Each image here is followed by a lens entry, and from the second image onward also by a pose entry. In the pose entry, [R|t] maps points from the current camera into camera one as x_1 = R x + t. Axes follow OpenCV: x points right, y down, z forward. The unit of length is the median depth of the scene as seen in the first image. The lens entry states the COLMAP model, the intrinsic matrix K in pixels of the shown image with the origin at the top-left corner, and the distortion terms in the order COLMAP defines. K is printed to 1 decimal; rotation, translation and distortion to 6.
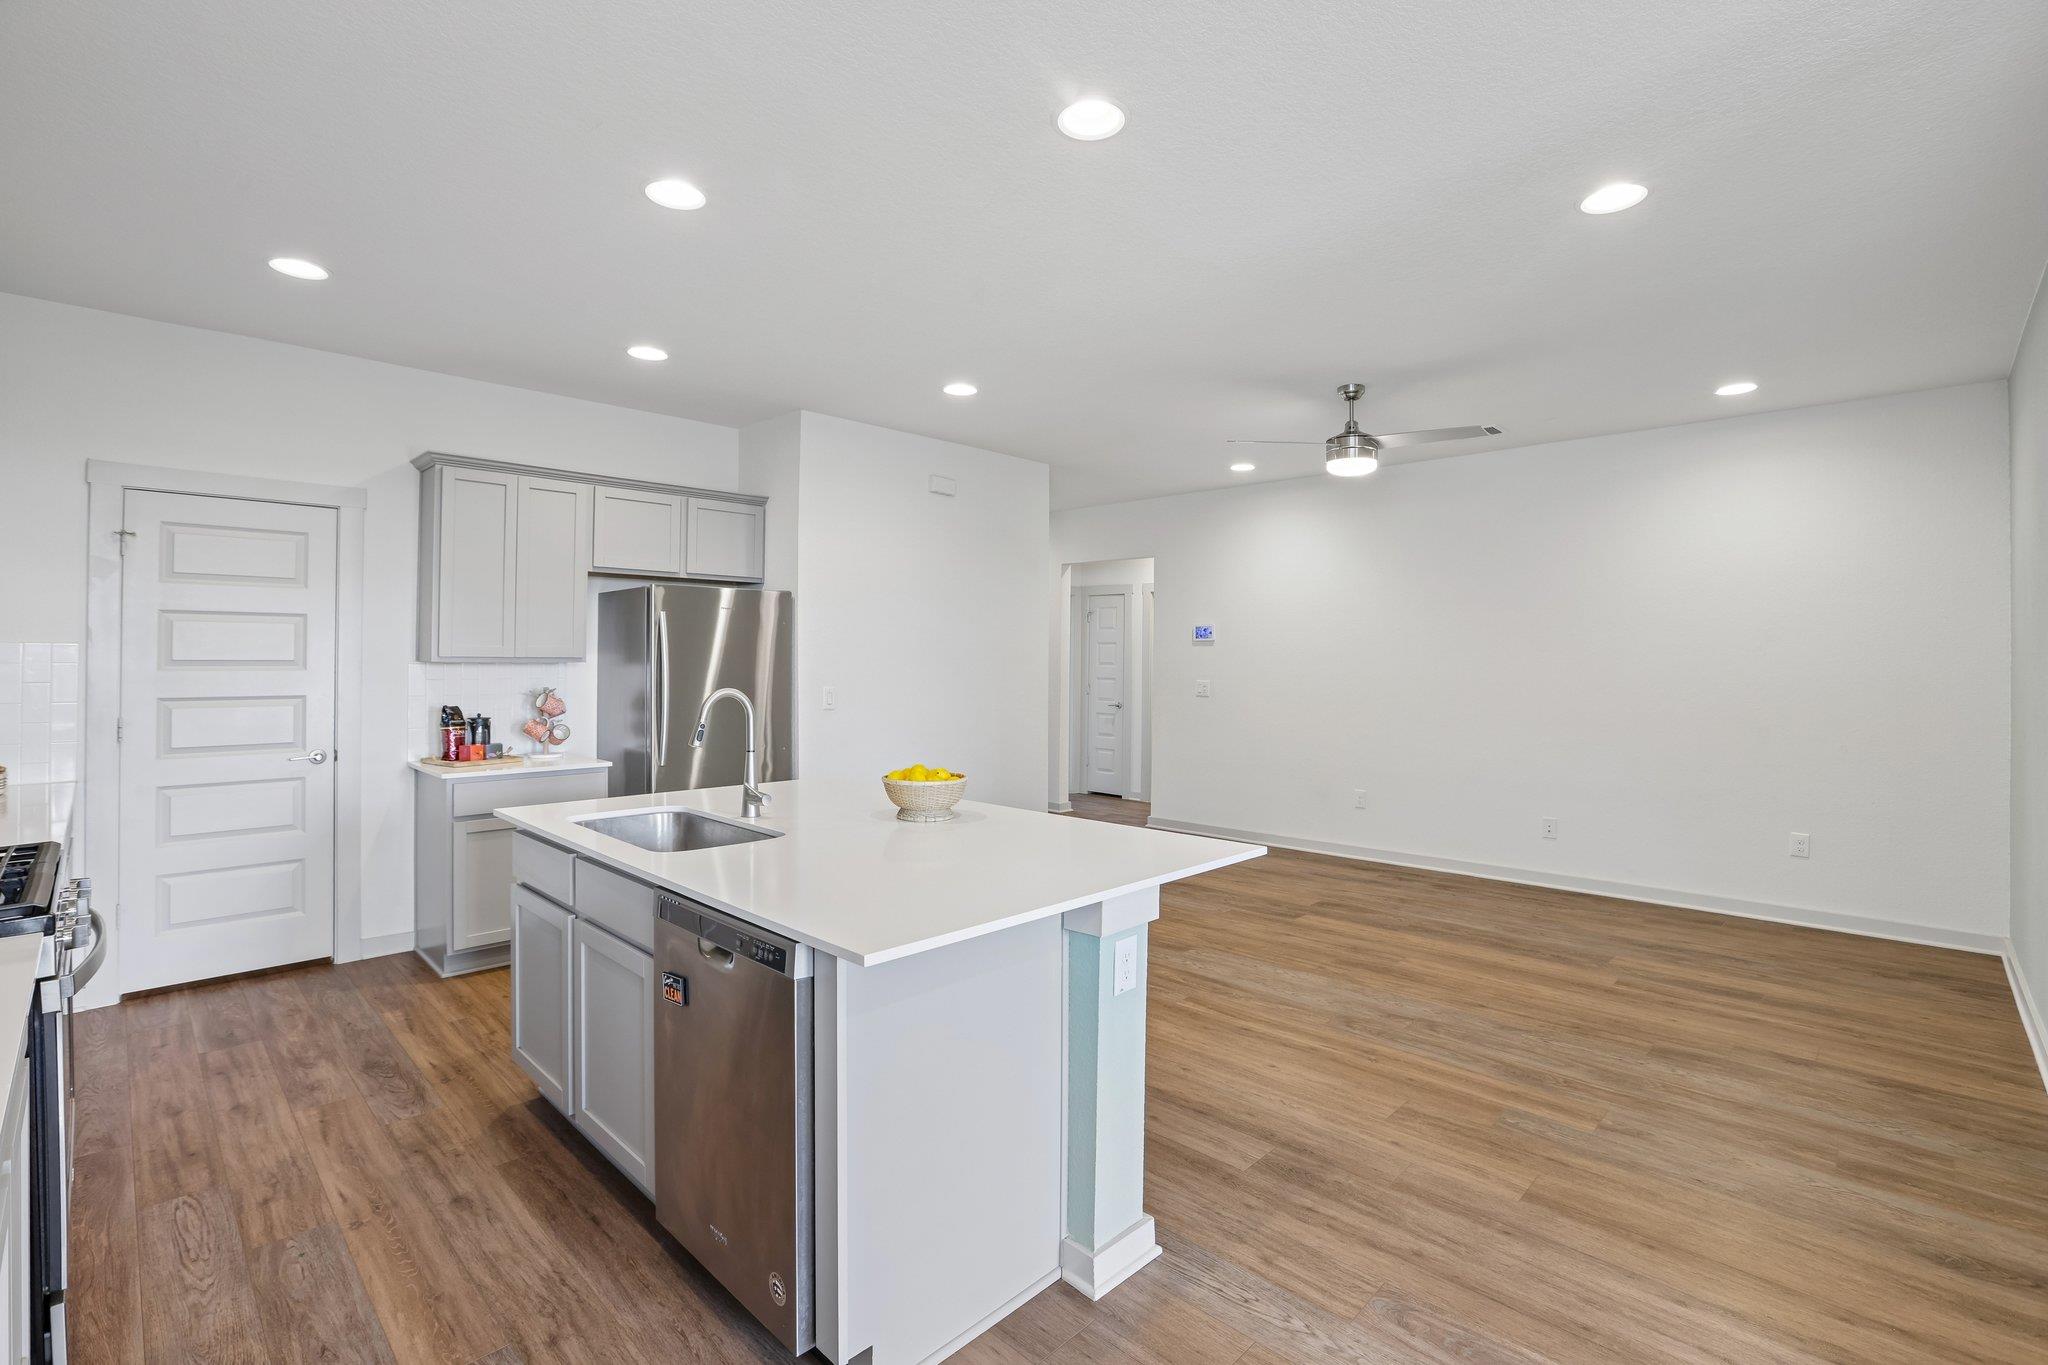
lens RADIAL K [[925.4, 0, 1020.3], [0, 925.4, 653.1], [0, 0, 1]] dist [-0.053660, 0.015444]
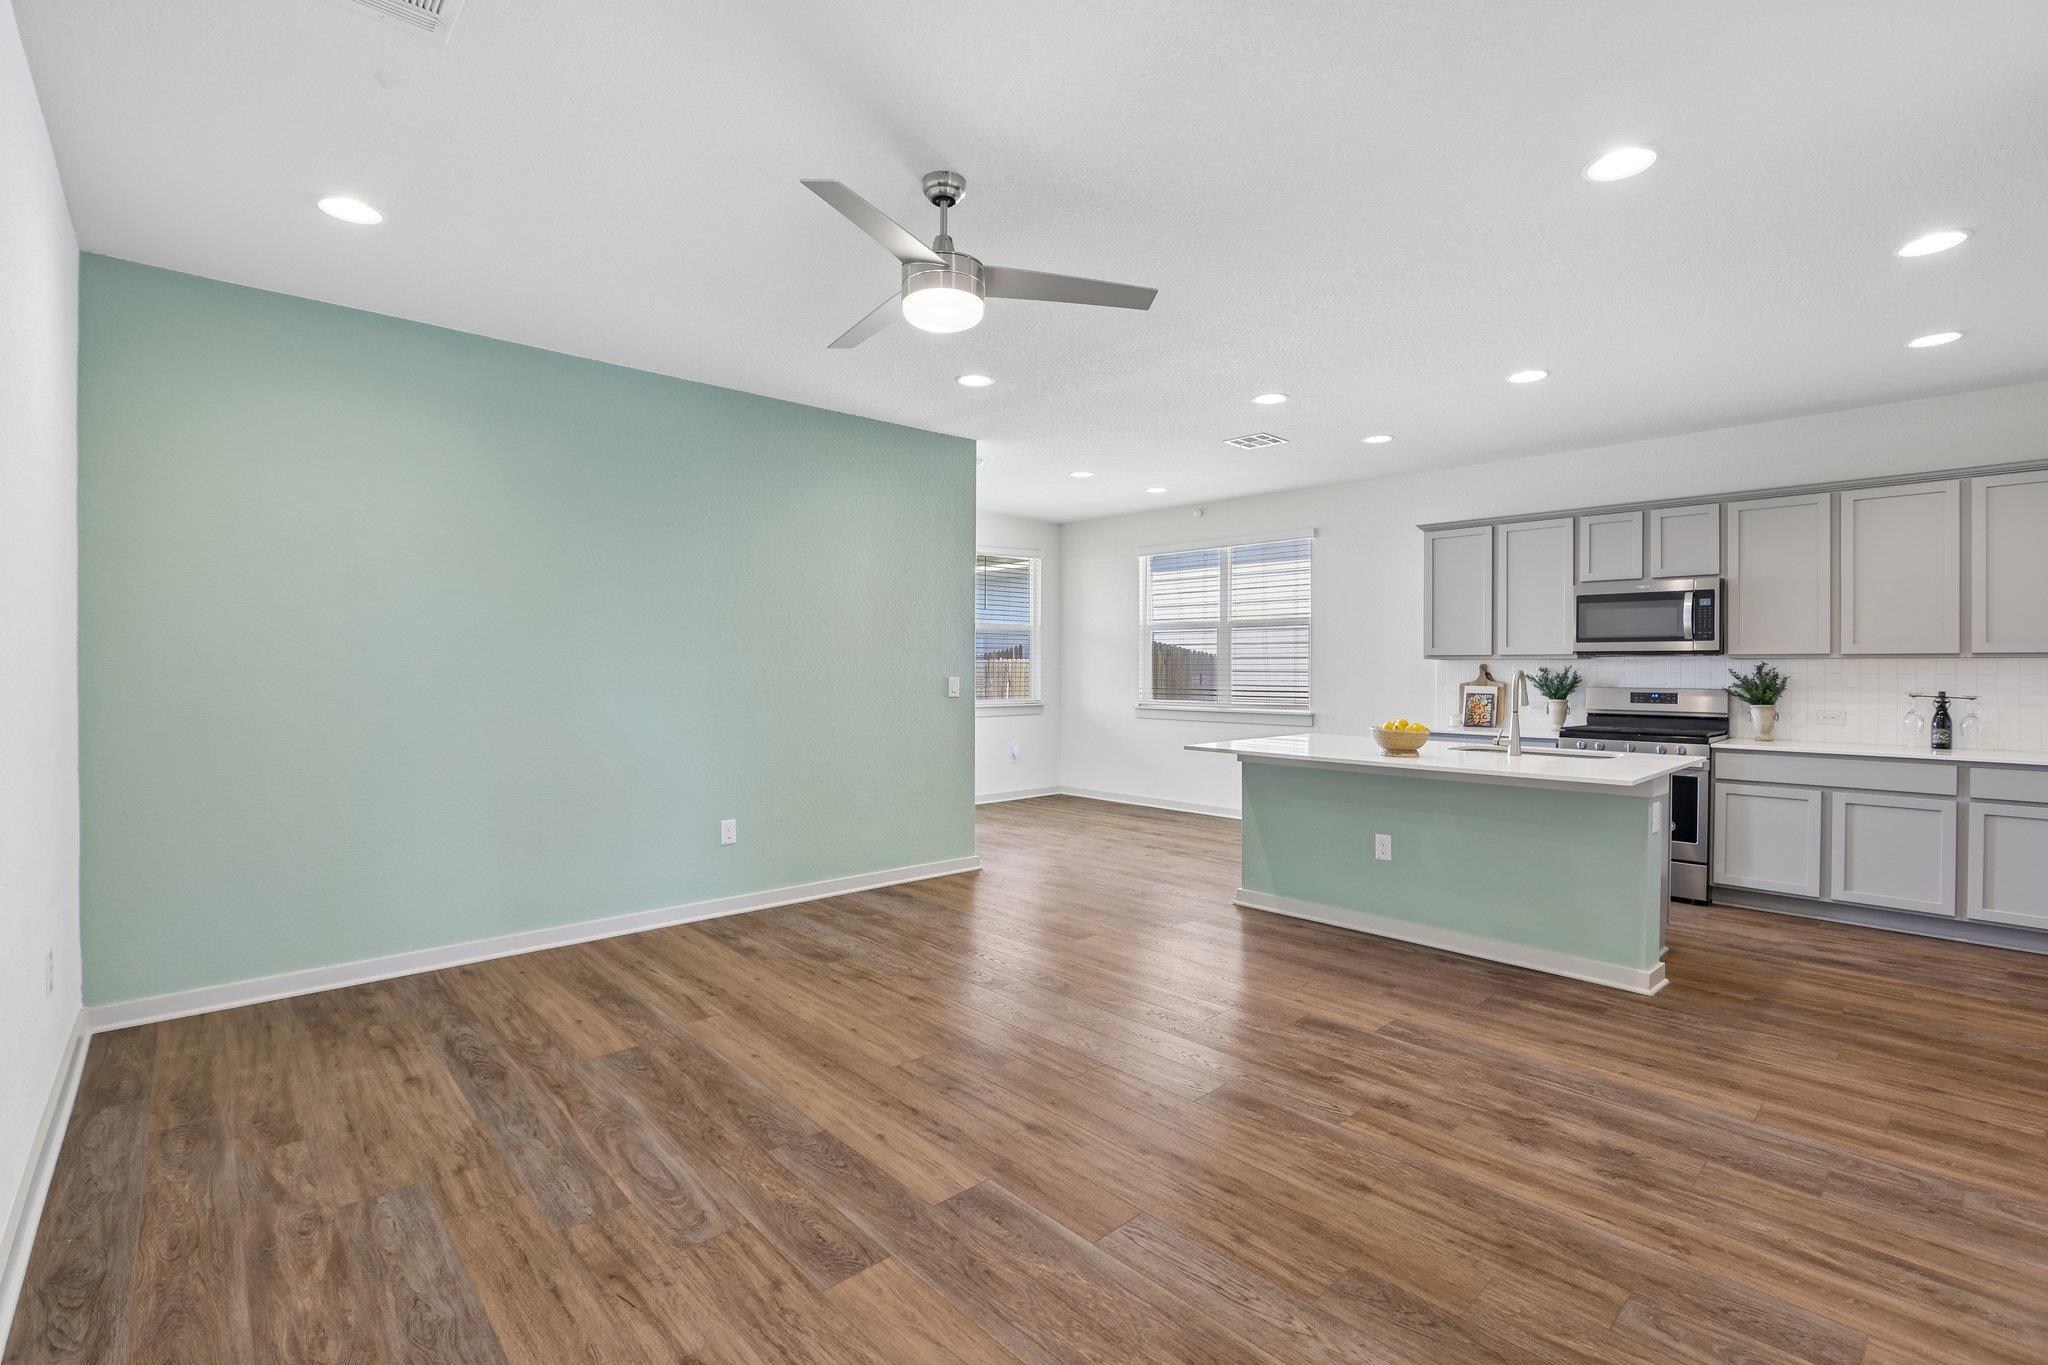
lens RADIAL K [[925.4, 0, 1022.1], [0, 925.4, 671.7], [0, 0, 1]] dist [-0.053660, 0.015444]
pose [[-0.999003, -0.008749, 0.043778, 0.341281], [-0.008828, 0.999960, -0.001616, 0.039308], [-0.043762, -0.002001, -0.999040, 1.928482]]
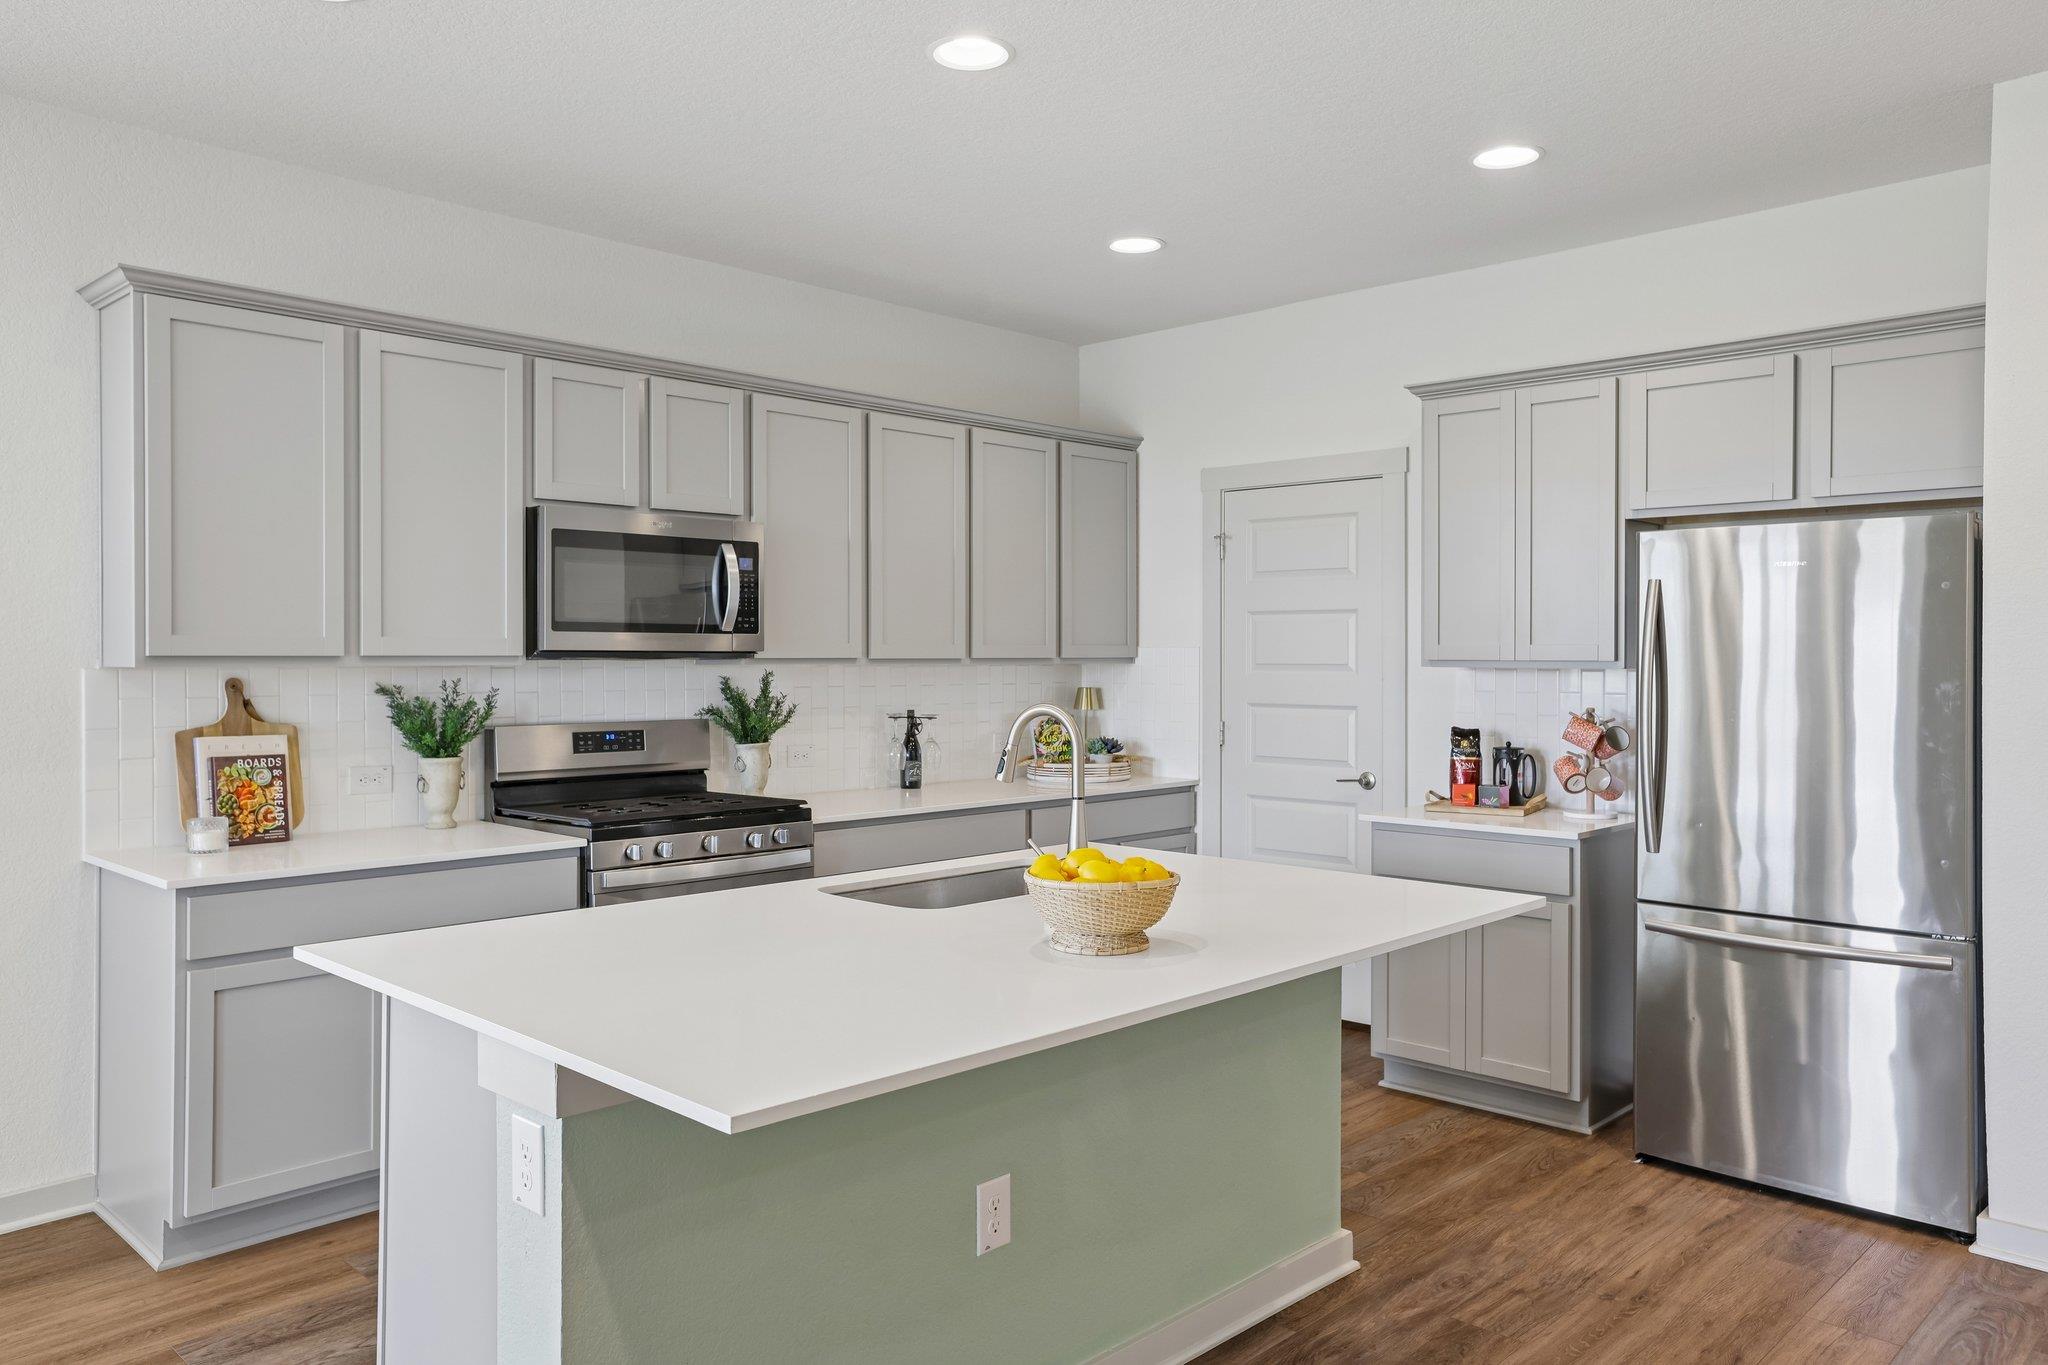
lens RADIAL K [[1441.3, 0, 1026.1], [0, 1441.3, 662.2], [0, 0, 1]] dist [-0.028693, 0.057917]
pose [[0.013629, -0.000949, -0.999907, 0.586732], [0.003681, 0.999993, -0.000899, 0.006414], [0.999900, -0.003669, 0.013633, 0.727887]]
